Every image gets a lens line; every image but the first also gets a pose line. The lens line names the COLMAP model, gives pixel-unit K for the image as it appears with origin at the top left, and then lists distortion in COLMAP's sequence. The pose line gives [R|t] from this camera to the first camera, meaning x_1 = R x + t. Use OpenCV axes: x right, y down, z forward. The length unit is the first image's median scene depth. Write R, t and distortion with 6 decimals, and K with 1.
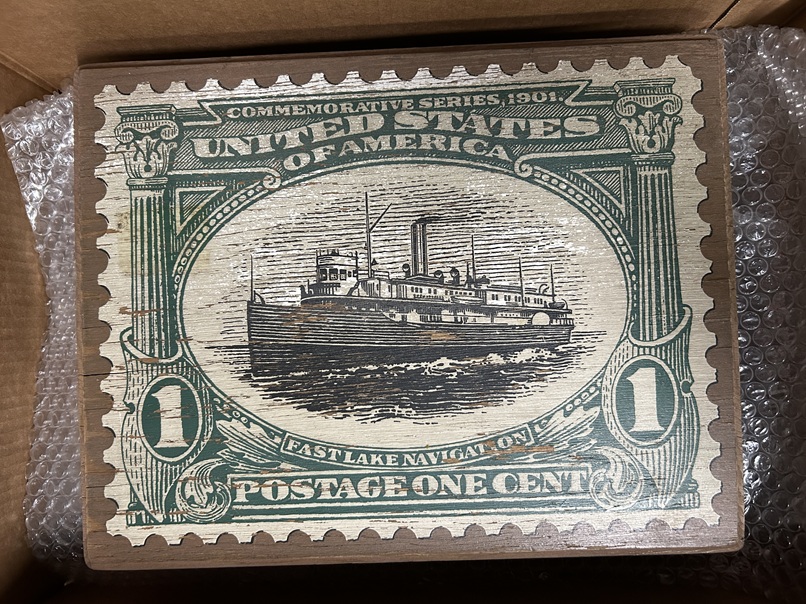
lens RADIAL K [[610.3, 0, 403.0], [0, 610.3, 302.0], [0, 0, 1]] dist [0.036878, -0.067266]
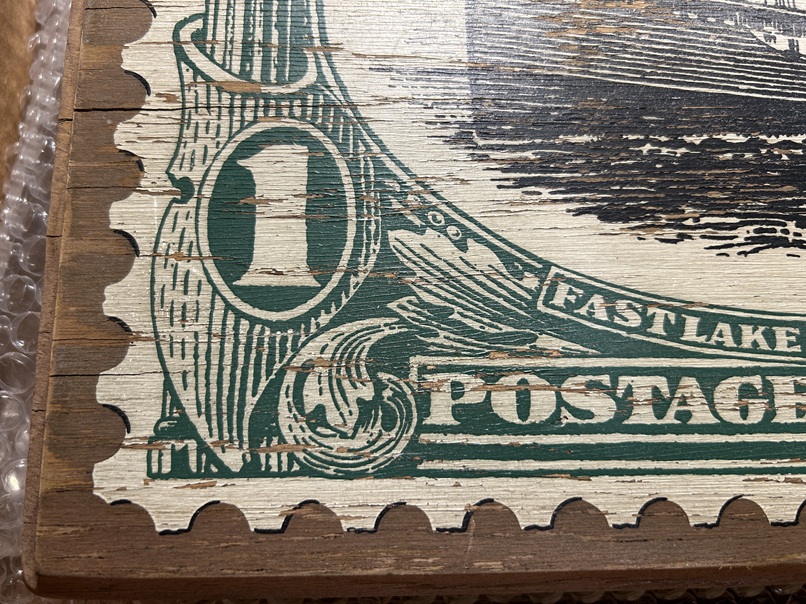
lens RADIAL K [[613.2, 0, 421.2], [0, 613.2, 303.5], [0, 0, 1]] dist [0.031129, -0.106397]
pose [[0.993855, 0.055583, 0.095724, -0.320646], [-0.042298, 0.989858, -0.135615, 0.301165], [-0.102291, 0.130733, 0.986127, 0.584291]]
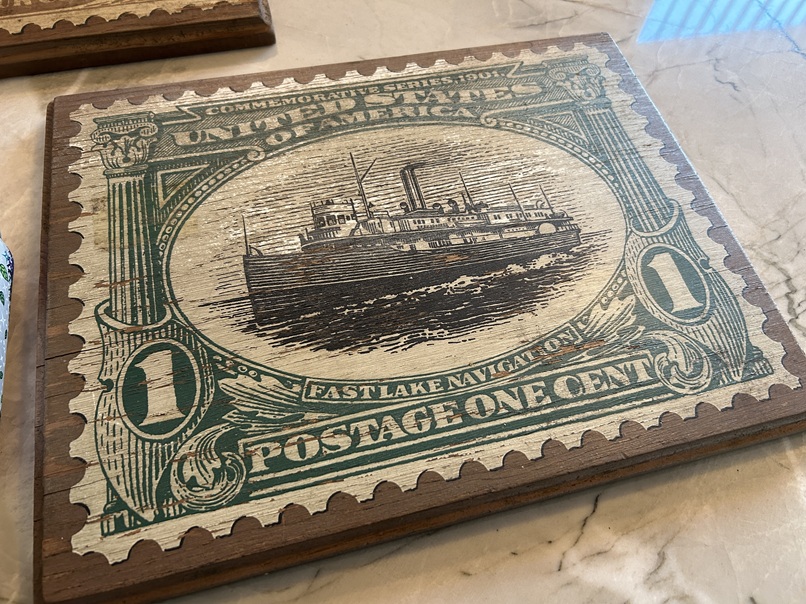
lens RADIAL K [[610.3, 0, 403.0], [0, 610.3, 302.0], [0, 0, 1]] dist [0.036878, -0.067266]
pose [[0.973161, -0.140342, 0.182377, -0.198566], [0.208921, 0.871081, -0.444488, 0.520552], [-0.096485, 0.470661, 0.877023, 0.203458]]
